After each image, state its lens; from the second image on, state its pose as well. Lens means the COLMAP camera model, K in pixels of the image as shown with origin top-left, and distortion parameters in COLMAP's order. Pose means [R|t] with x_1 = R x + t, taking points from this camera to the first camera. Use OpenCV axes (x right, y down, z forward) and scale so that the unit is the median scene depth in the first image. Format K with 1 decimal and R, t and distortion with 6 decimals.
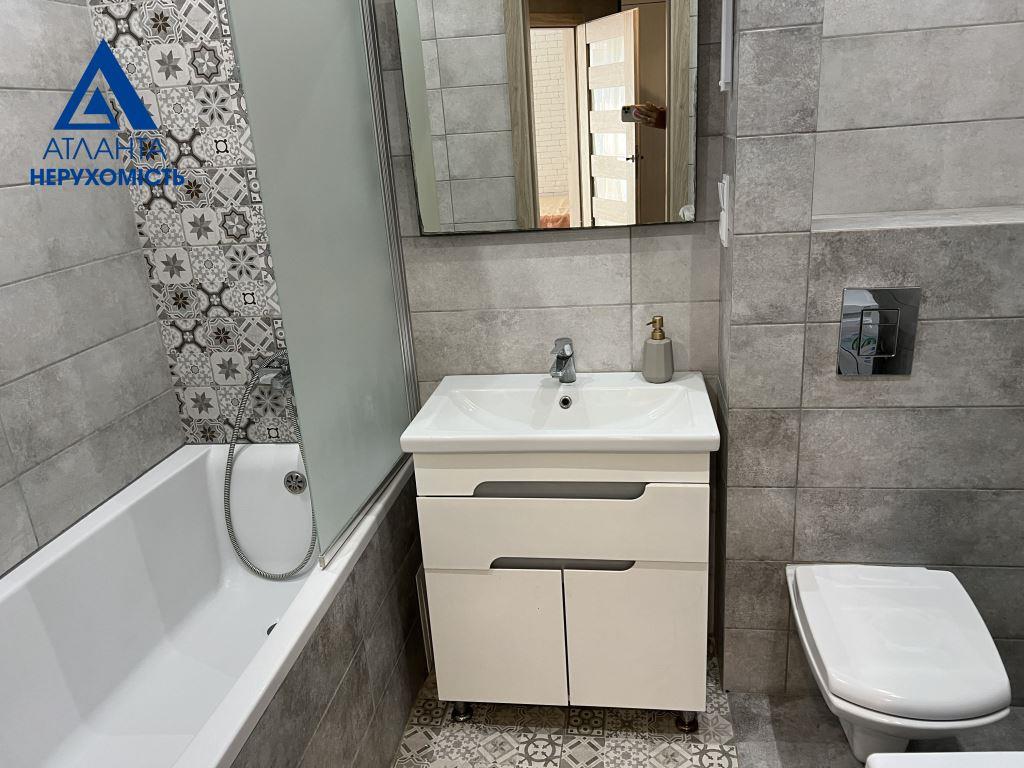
lens RADIAL K [[762.5, 0, 515.8], [0, 762.5, 391.9], [0, 0, 1]] dist [0.065584, -0.072448]
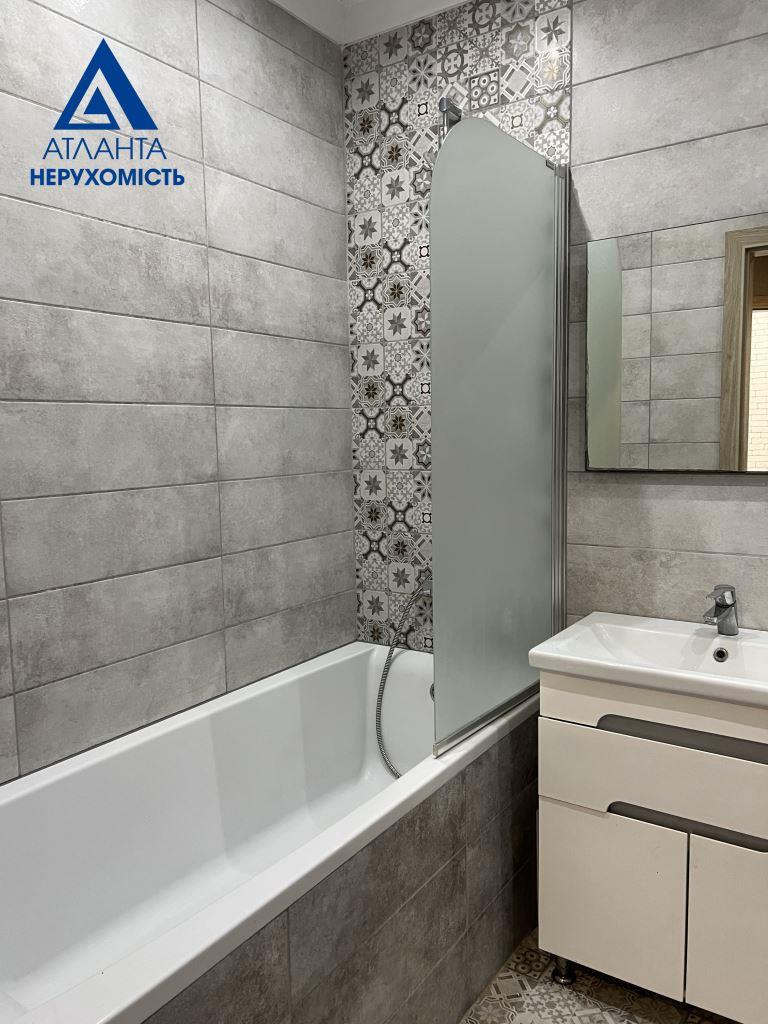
lens RADIAL K [[762.5, 0, 382.1], [0, 762.5, 519.6], [0, 0, 1]] dist [0.065584, -0.072448]
pose [[0.896744, 0.095616, -0.432097, 0.087615], [-0.177695, 0.972011, -0.153686, 0.072751], [0.405308, 0.214598, 0.888635, -0.026596]]
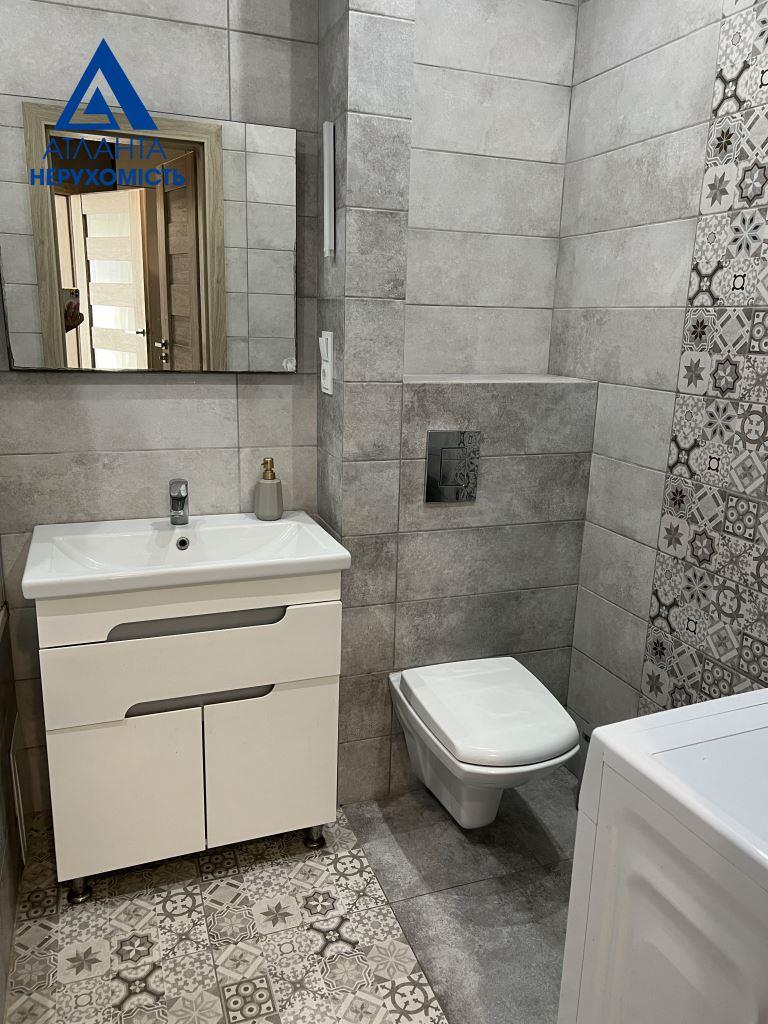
lens RADIAL K [[762.5, 0, 386.8], [0, 762.5, 519.2], [0, 0, 1]] dist [0.065584, -0.072448]
pose [[0.872674, -0.033605, 0.487146, -0.193248], [0.073238, 0.995352, -0.062535, 0.066135], [-0.482781, 0.090251, 0.871079, -0.004924]]
